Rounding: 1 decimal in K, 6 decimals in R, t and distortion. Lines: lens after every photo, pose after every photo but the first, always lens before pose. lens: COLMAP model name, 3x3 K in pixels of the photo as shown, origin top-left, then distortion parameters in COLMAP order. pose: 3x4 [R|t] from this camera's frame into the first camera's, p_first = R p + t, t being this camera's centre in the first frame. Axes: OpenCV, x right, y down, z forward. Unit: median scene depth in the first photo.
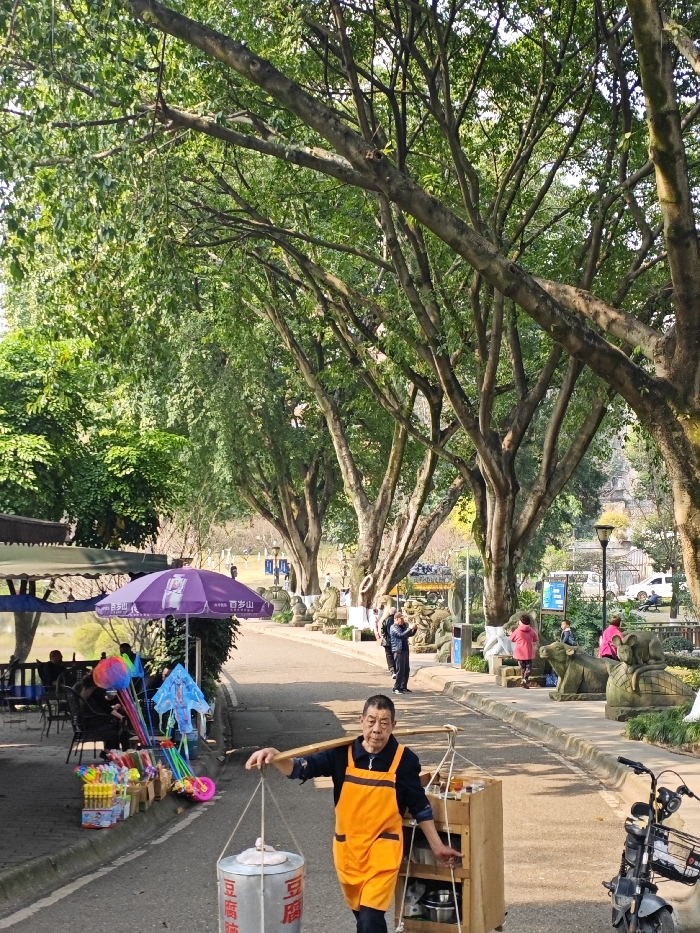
lens RADIAL K [[1035.9, 0, 350.0], [0, 1035.9, 466.5], [0, 0, 1]] dist [0.115875, -0.225631]
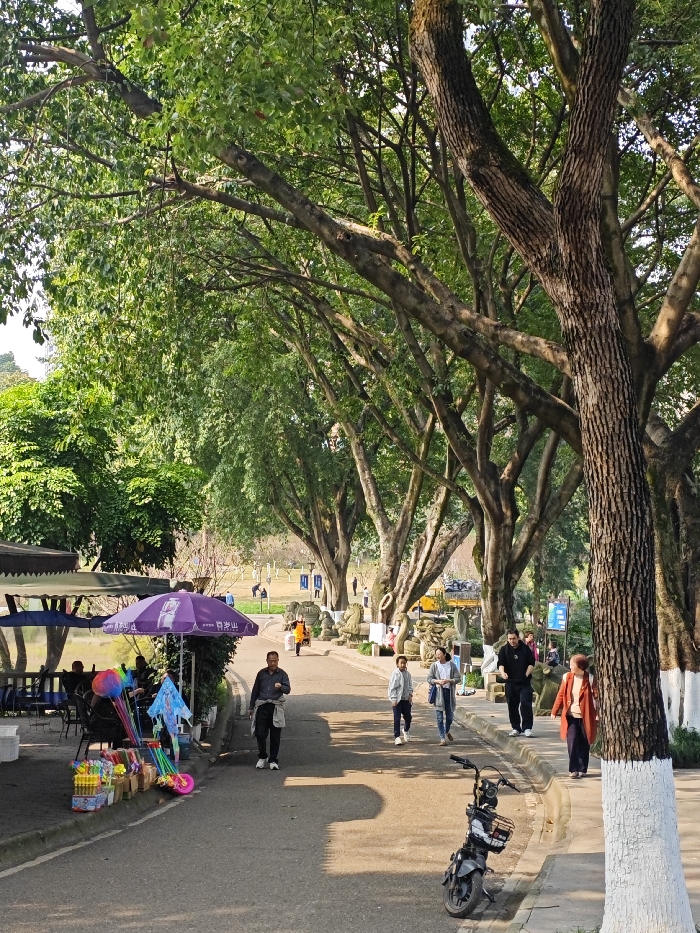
lens RADIAL K [[1035.9, 0, 350.0], [0, 1035.9, 466.5], [0, 0, 1]] dist [0.115875, -0.225631]
pose [[0.998604, 0.007159, -0.052339, 0.060406], [-0.007767, 0.999905, -0.011423, -0.020330], [0.052253, 0.011813, 0.998564, -0.095335]]
